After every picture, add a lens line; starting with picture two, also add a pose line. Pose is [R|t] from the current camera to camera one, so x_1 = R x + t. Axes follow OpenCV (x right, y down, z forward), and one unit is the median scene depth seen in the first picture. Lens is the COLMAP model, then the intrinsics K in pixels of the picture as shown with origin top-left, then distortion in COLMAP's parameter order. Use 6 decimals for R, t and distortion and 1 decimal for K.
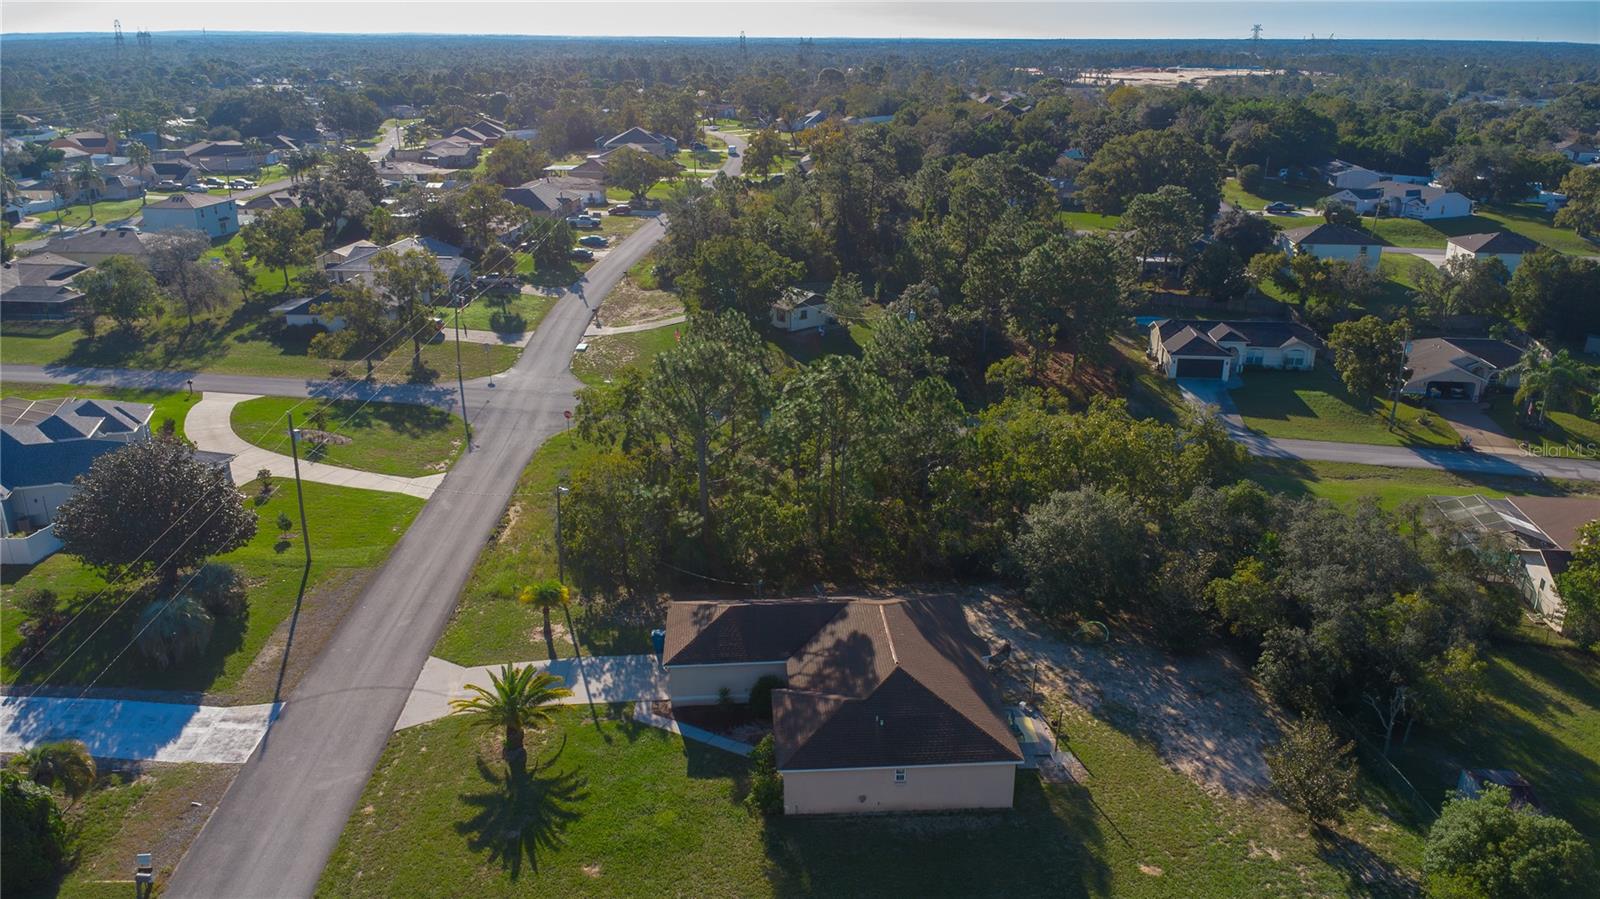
lens RADIAL K [[1155.8, 0, 806.7], [0, 1155.8, 452.6], [0, 0, 1]] dist [0.035767, -0.049726]
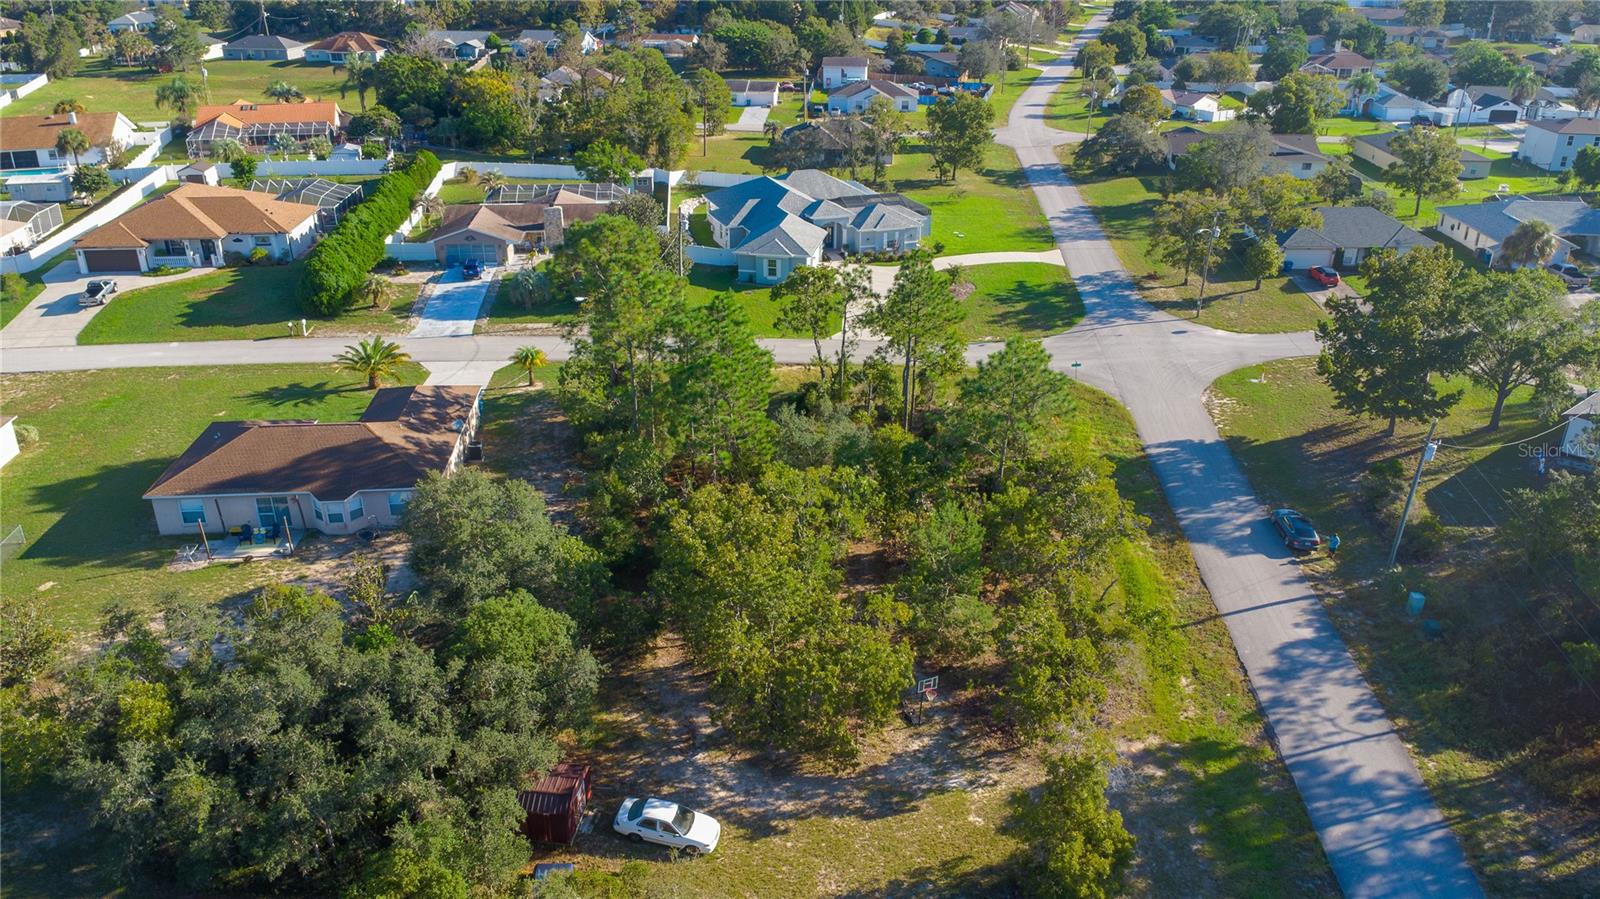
lens RADIAL K [[1155.8, 0, 806.7], [0, 1155.8, 452.6], [0, 0, 1]] dist [0.035767, -0.049726]
pose [[0.027327, 0.414299, -0.909731, 0.602594], [-0.346522, 0.857567, 0.380134, -0.230865], [0.937644, 0.304854, 0.166998, 0.646593]]
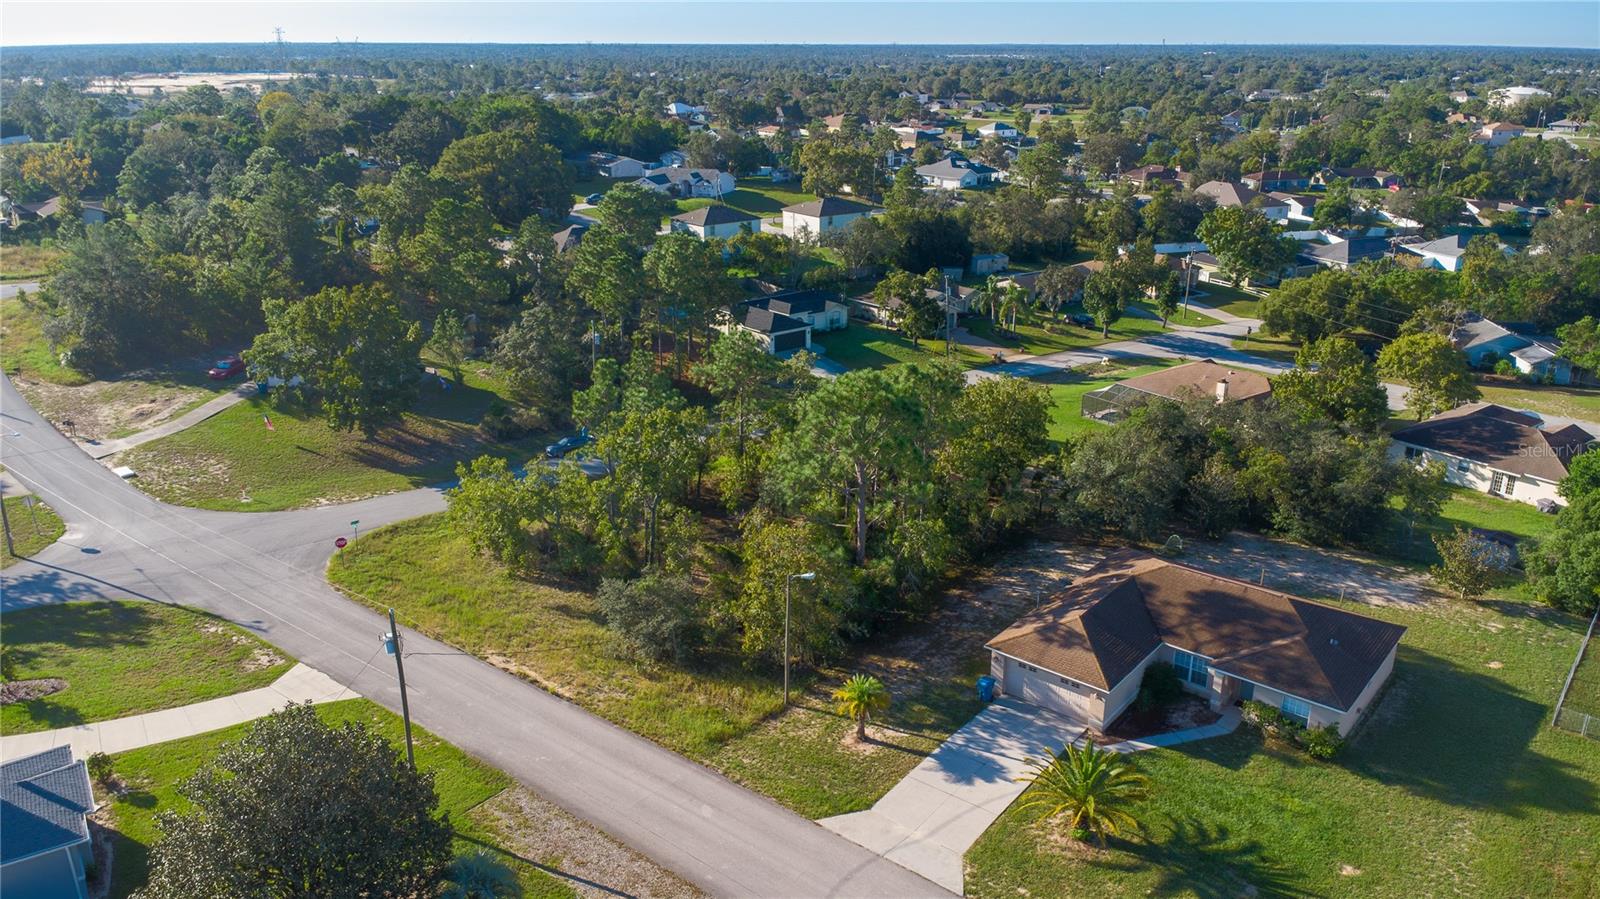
lens RADIAL K [[1155.8, 0, 806.7], [0, 1155.8, 452.6], [0, 0, 1]] dist [0.035767, -0.049726]
pose [[0.690949, -0.244501, 0.680300, -0.455861], [0.246293, 0.964384, 0.096454, -0.080482], [-0.679654, 0.100908, 0.726559, 0.232845]]
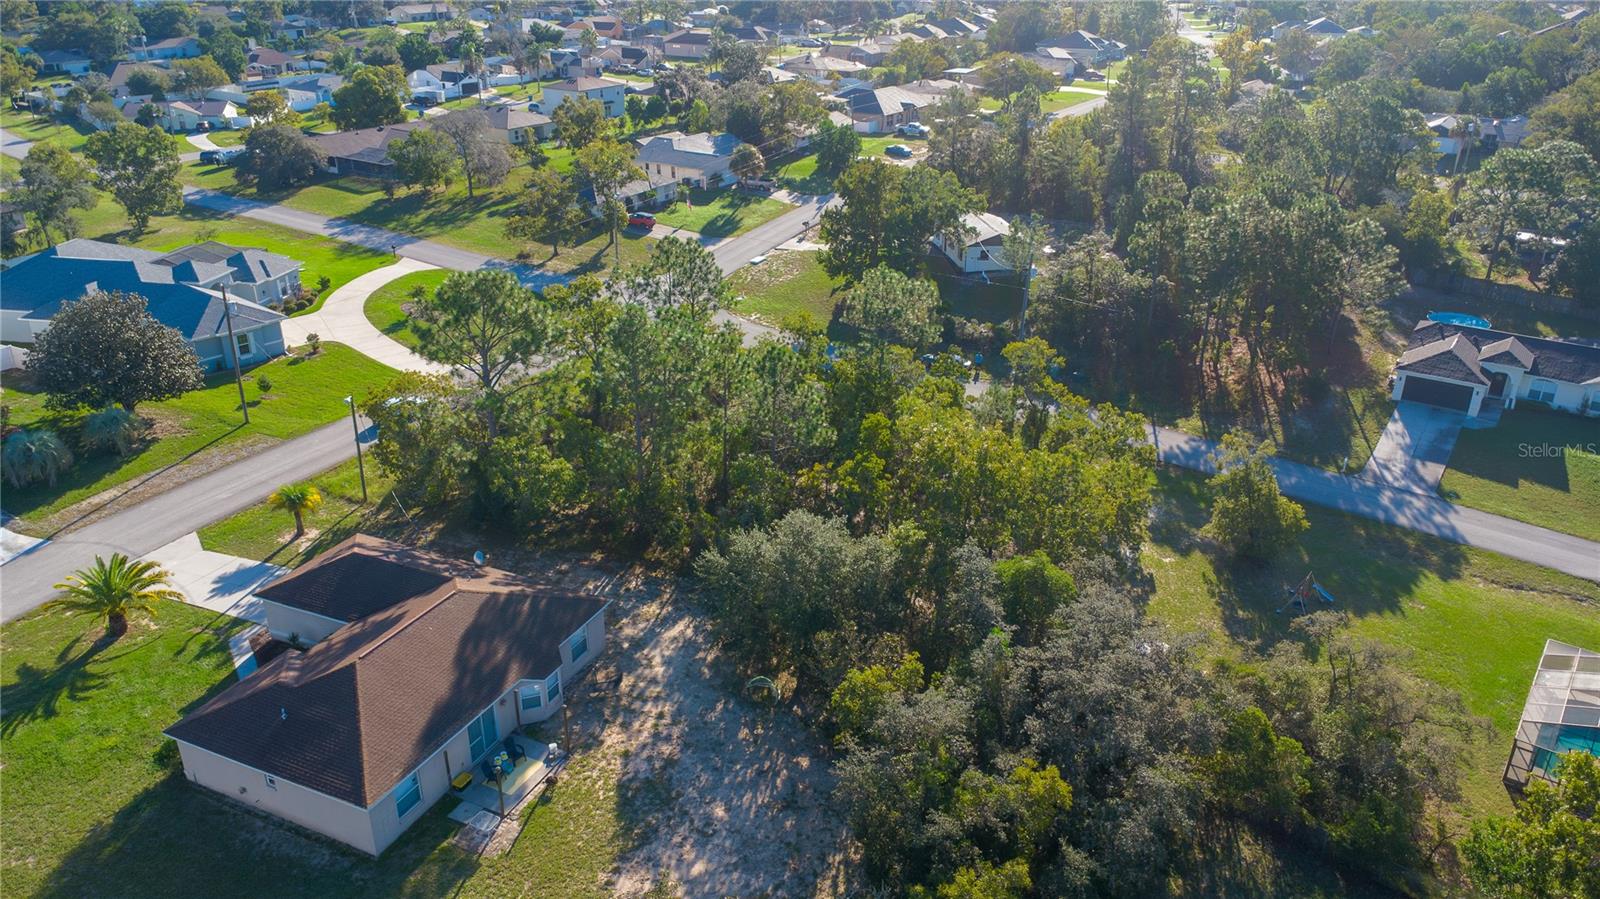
lens RADIAL K [[1155.8, 0, 806.7], [0, 1155.8, 452.6], [0, 0, 1]] dist [0.035767, -0.049726]
pose [[0.878003, 0.198124, -0.435727, 0.348176], [-0.163319, 0.979686, 0.116368, -0.061936], [0.449931, -0.031009, 0.892525, 0.175461]]
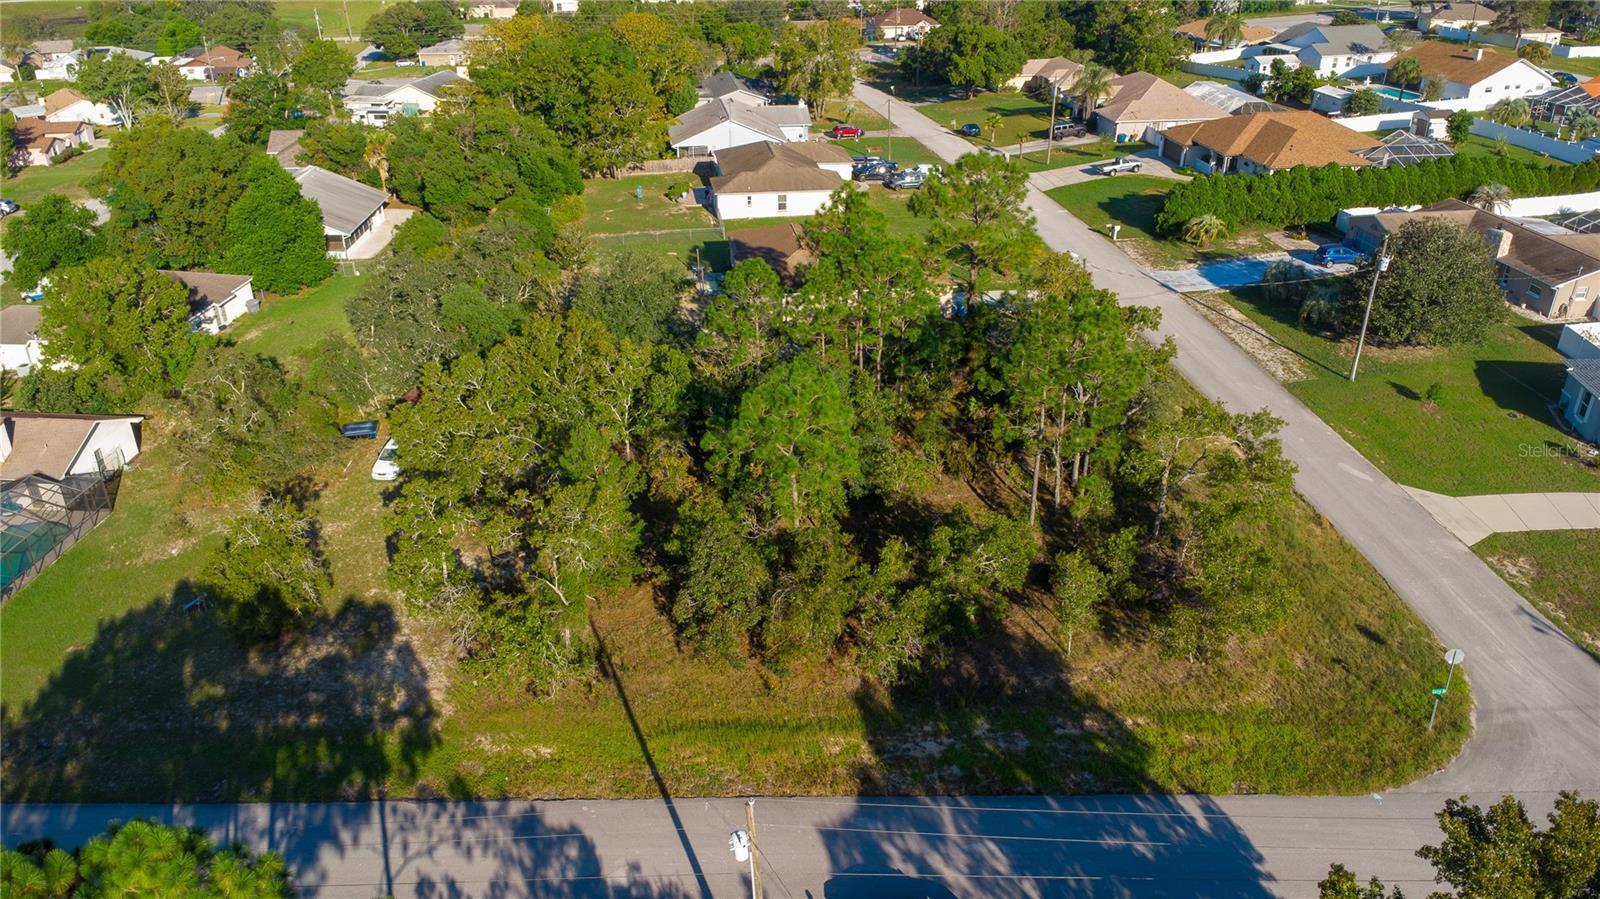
lens RADIAL K [[1155.8, 0, 806.7], [0, 1155.8, 452.6], [0, 0, 1]] dist [0.035767, -0.049726]
pose [[-0.996625, 0.028236, -0.077082, 0.095120], [-0.037479, 0.678902, 0.733272, -0.410987], [0.073036, 0.733686, -0.675552, 1.159059]]
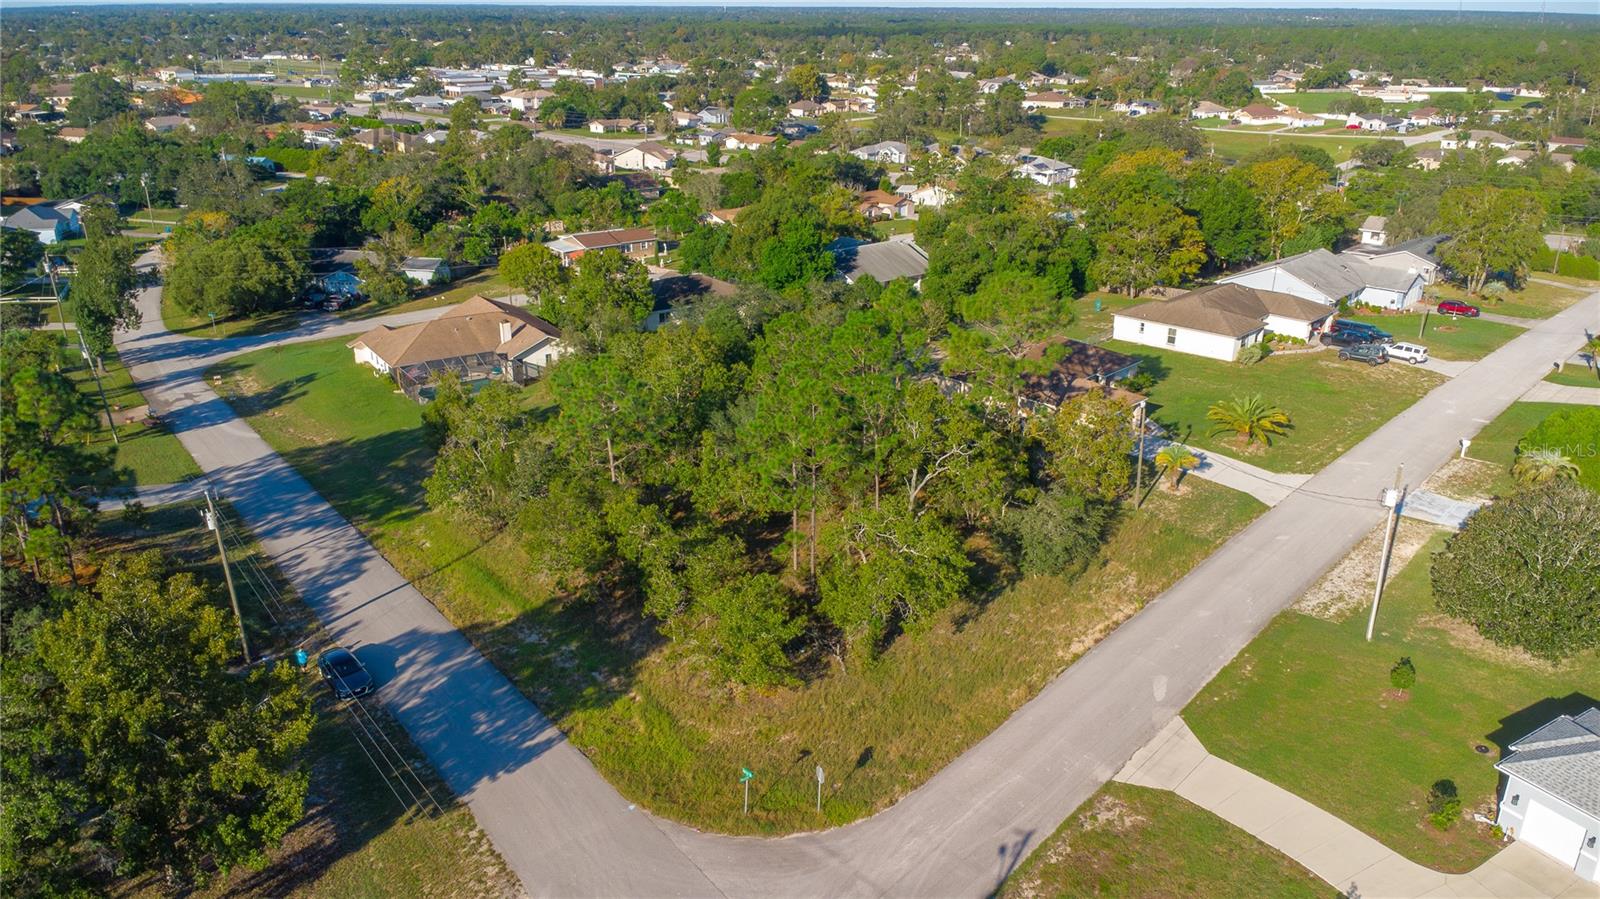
lens RADIAL K [[1155.8, 0, 806.7], [0, 1155.8, 452.6], [0, 0, 1]] dist [0.035767, -0.049726]
pose [[-0.679253, -0.272717, 0.681352, -0.462093], [0.242320, 0.792987, 0.558974, -0.384588], [-0.692745, 0.544790, -0.472555, 1.076418]]
